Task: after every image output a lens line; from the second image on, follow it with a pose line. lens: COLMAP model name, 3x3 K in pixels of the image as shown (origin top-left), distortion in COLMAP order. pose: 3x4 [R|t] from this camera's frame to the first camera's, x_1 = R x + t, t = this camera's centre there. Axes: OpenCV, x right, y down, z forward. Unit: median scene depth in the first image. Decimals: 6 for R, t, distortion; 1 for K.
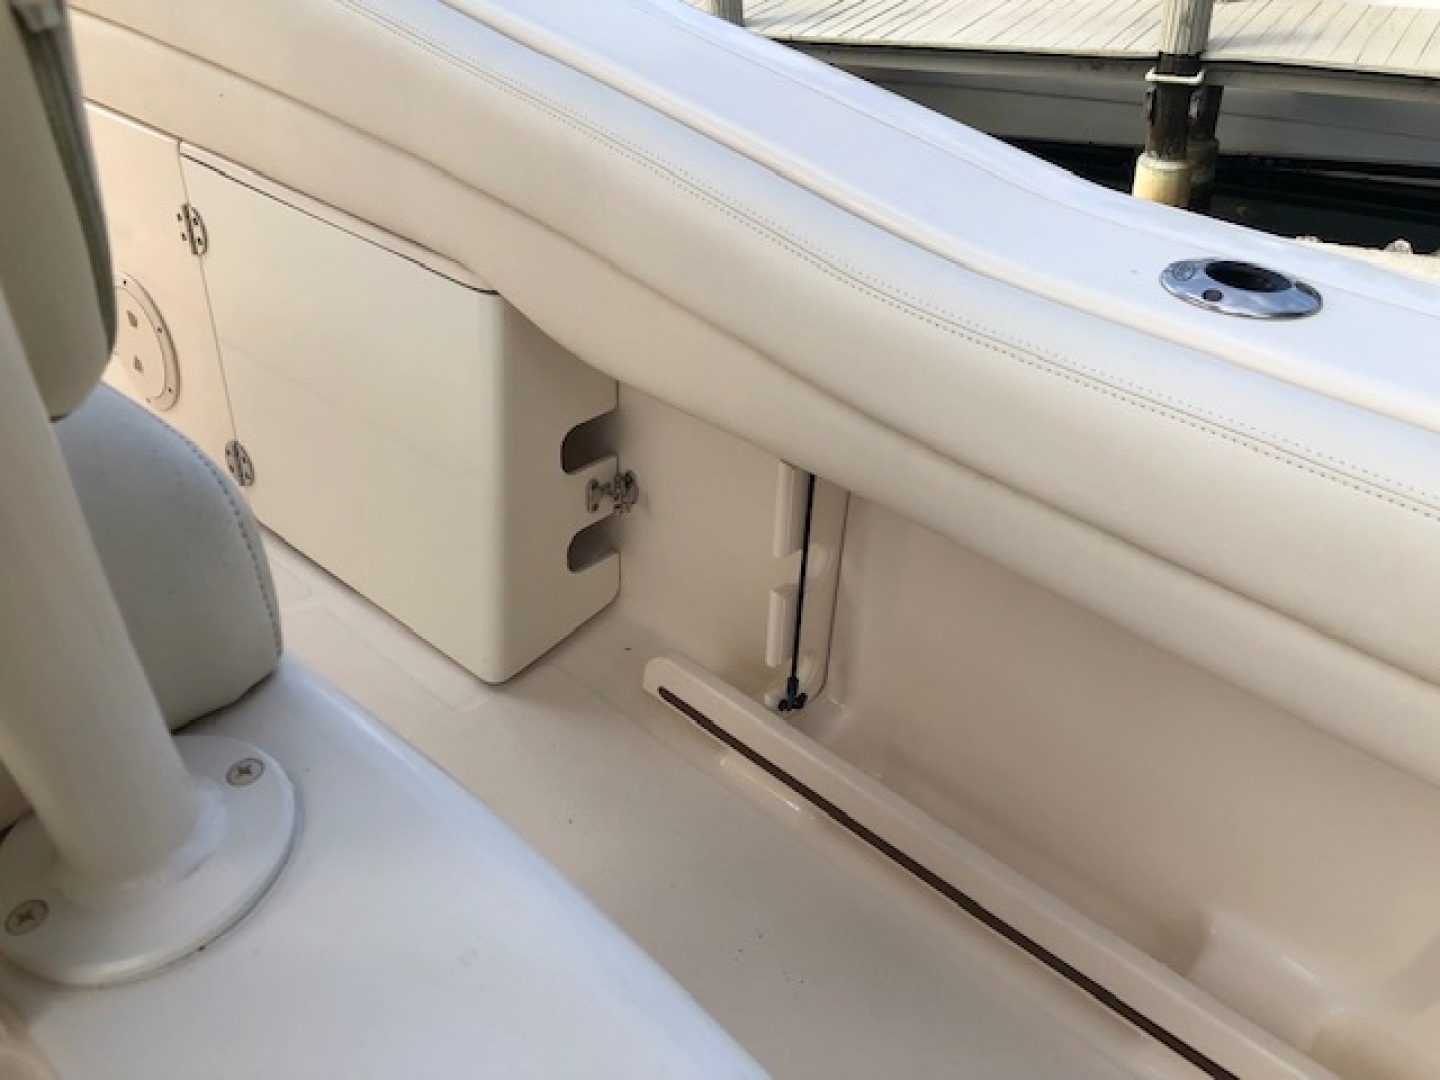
lens RADIAL K [[1197.9, 0, 741.9], [0, 1197.9, 541.2], [0, 0, 1]] dist [0.042662, -0.059809]
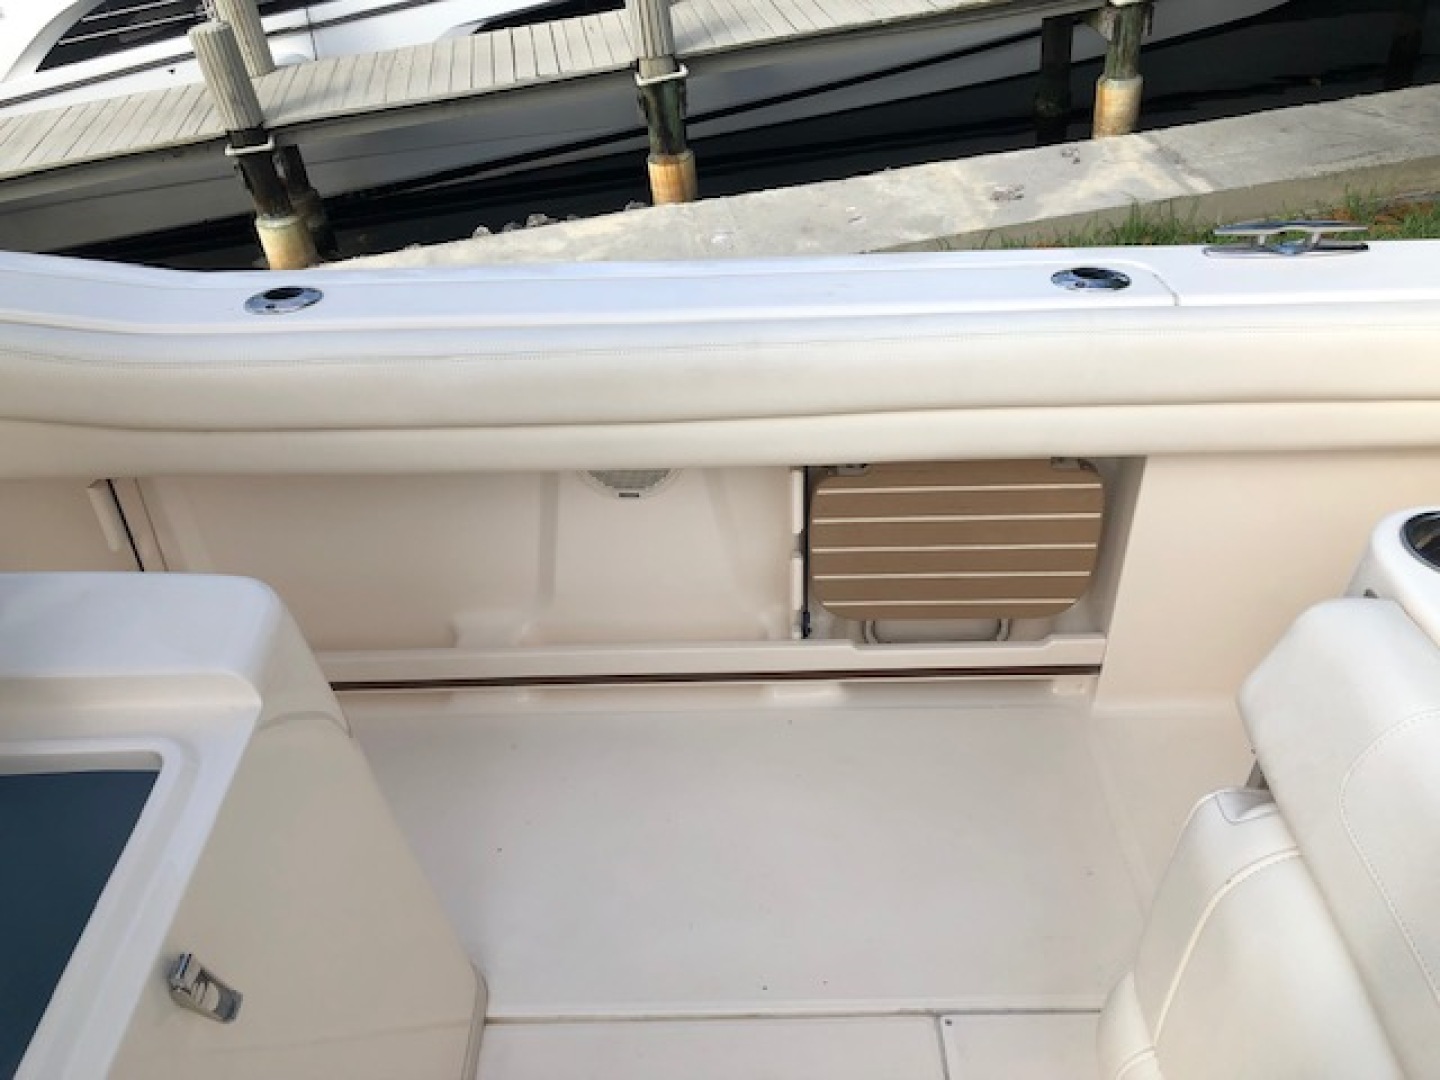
lens RADIAL K [[1197.9, 0, 741.9], [0, 1197.9, 541.2], [0, 0, 1]] dist [0.042662, -0.059809]
pose [[0.749652, -0.420106, 0.511403, -0.027163], [0.437384, 0.894393, 0.093574, 0.038833], [-0.496706, 0.153532, 0.854231, -0.134344]]
